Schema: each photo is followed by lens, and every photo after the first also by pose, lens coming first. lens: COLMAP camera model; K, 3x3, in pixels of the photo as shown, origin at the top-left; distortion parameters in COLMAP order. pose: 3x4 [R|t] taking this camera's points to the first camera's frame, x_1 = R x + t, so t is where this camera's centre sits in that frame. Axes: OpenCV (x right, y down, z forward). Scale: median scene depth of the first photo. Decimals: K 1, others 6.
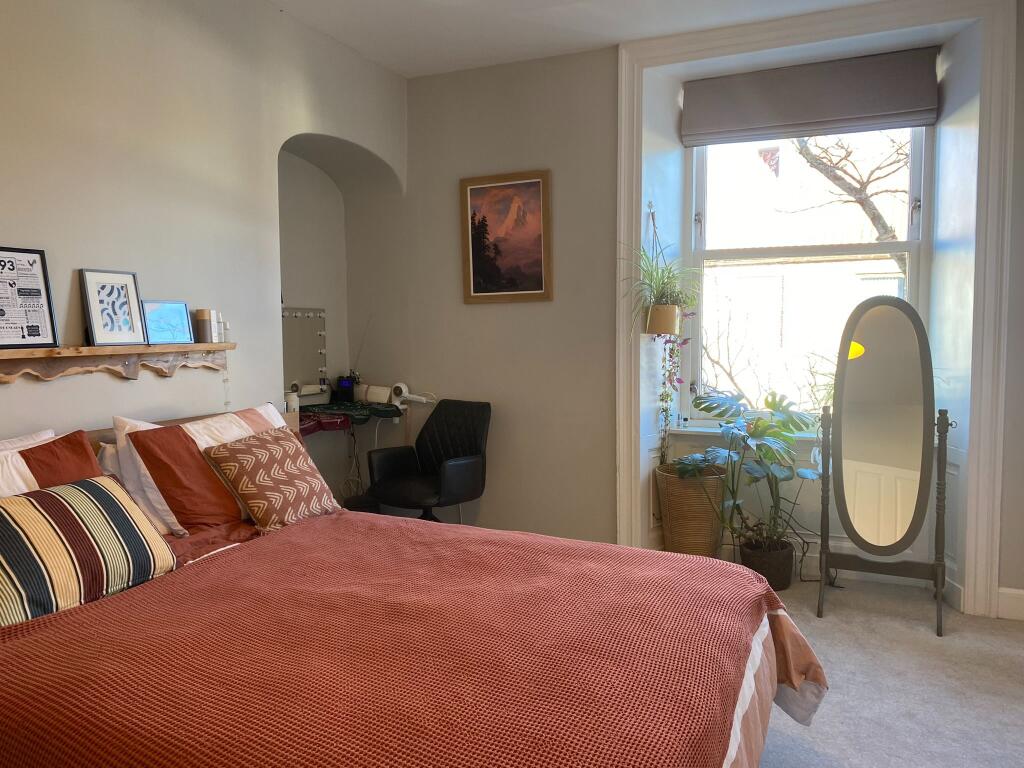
lens RADIAL K [[769.0, 0, 512.0], [0, 769.0, 384.0], [0, 0, 1]] dist [0.004761, -0.115624]
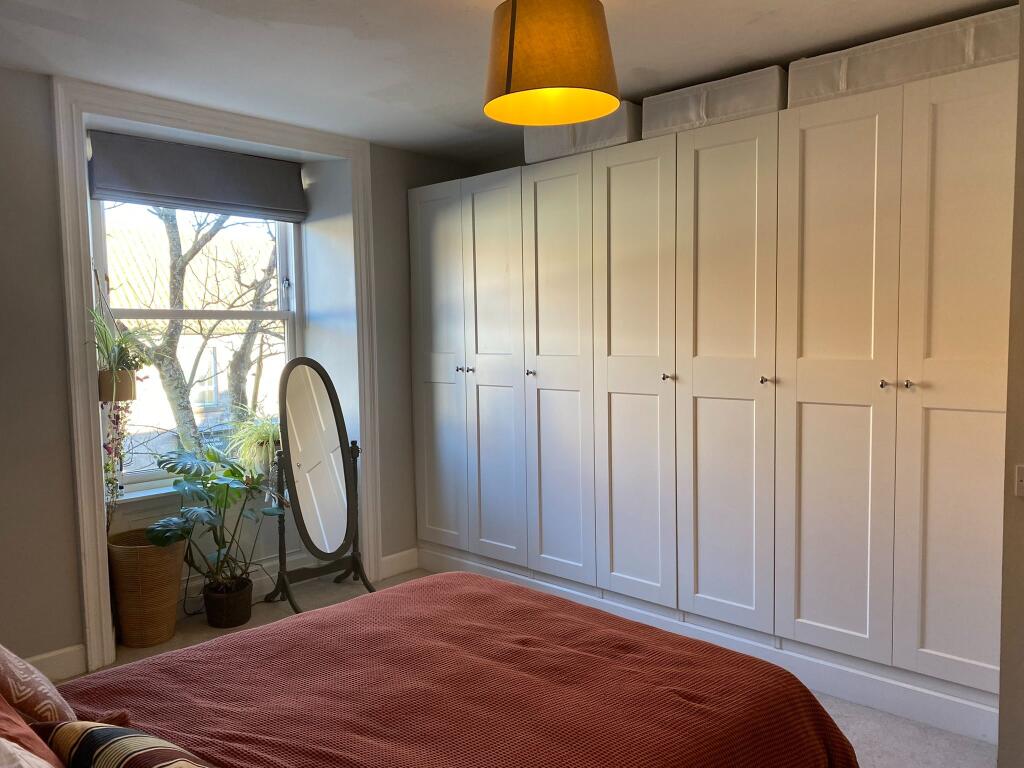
lens RADIAL K [[769.0, 0, 512.0], [0, 769.0, 384.0], [0, 0, 1]] dist [0.004761, -0.115624]
pose [[0.245484, -0.057237, 0.967710, -0.647028], [0.086913, 0.995535, 0.036835, -0.084669], [-0.965497, 0.075064, 0.249362, 0.335113]]
